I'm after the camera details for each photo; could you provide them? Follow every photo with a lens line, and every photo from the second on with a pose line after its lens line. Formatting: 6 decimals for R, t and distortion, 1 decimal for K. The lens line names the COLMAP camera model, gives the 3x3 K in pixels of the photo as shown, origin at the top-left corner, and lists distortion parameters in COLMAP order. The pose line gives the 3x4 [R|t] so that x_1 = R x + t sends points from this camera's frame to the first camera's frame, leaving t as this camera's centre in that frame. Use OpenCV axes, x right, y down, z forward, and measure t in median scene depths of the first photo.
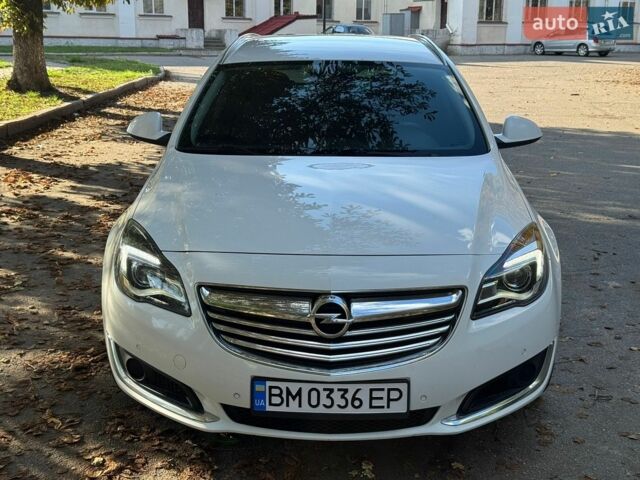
lens RADIAL K [[911.8, 0, 320.0], [0, 911.8, 240.0], [0, 0, 1]] dist [0.140620, -0.060688]
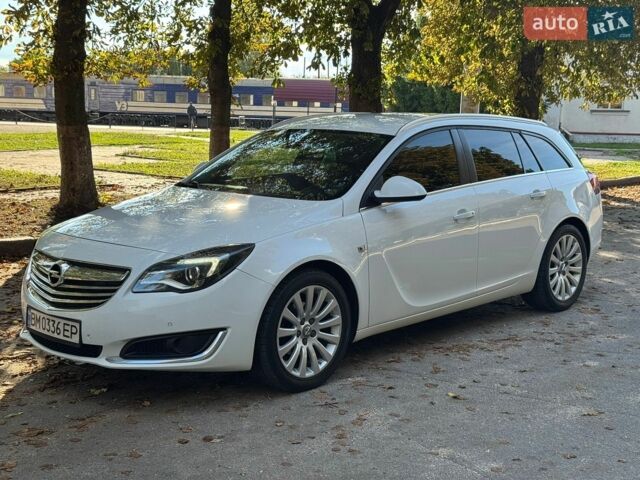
lens RADIAL K [[911.8, 0, 320.0], [0, 911.8, 240.0], [0, 0, 1]] dist [0.140620, -0.060688]
pose [[0.743392, 0.104600, -0.660626, 1.377148], [-0.174971, 0.983714, -0.041135, 0.013514], [0.645564, 0.146170, 0.749587, 0.095422]]
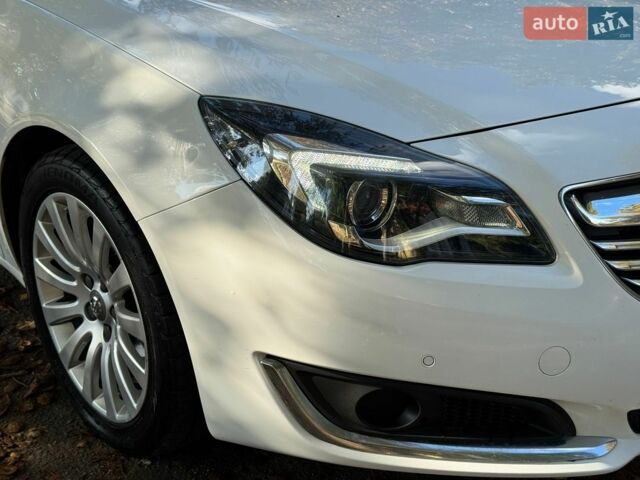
lens RADIAL K [[911.8, 0, 320.0], [0, 911.8, 240.0], [0, 0, 1]] dist [0.140620, -0.060688]
pose [[0.750017, -0.260746, 0.607853, -0.532723], [0.161358, 0.963380, 0.214157, -0.049025], [-0.641434, -0.062540, 0.764625, 0.743362]]
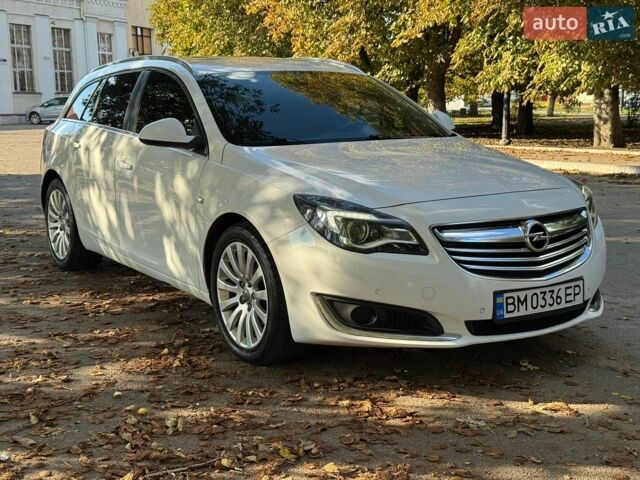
lens RADIAL K [[911.8, 0, 320.0], [0, 911.8, 240.0], [0, 0, 1]] dist [0.140620, -0.060688]
pose [[0.827267, -0.108241, 0.551283, -0.938403], [0.152960, 0.987590, -0.035629, 0.088924], [-0.540585, 0.113799, 0.833557, 0.093613]]
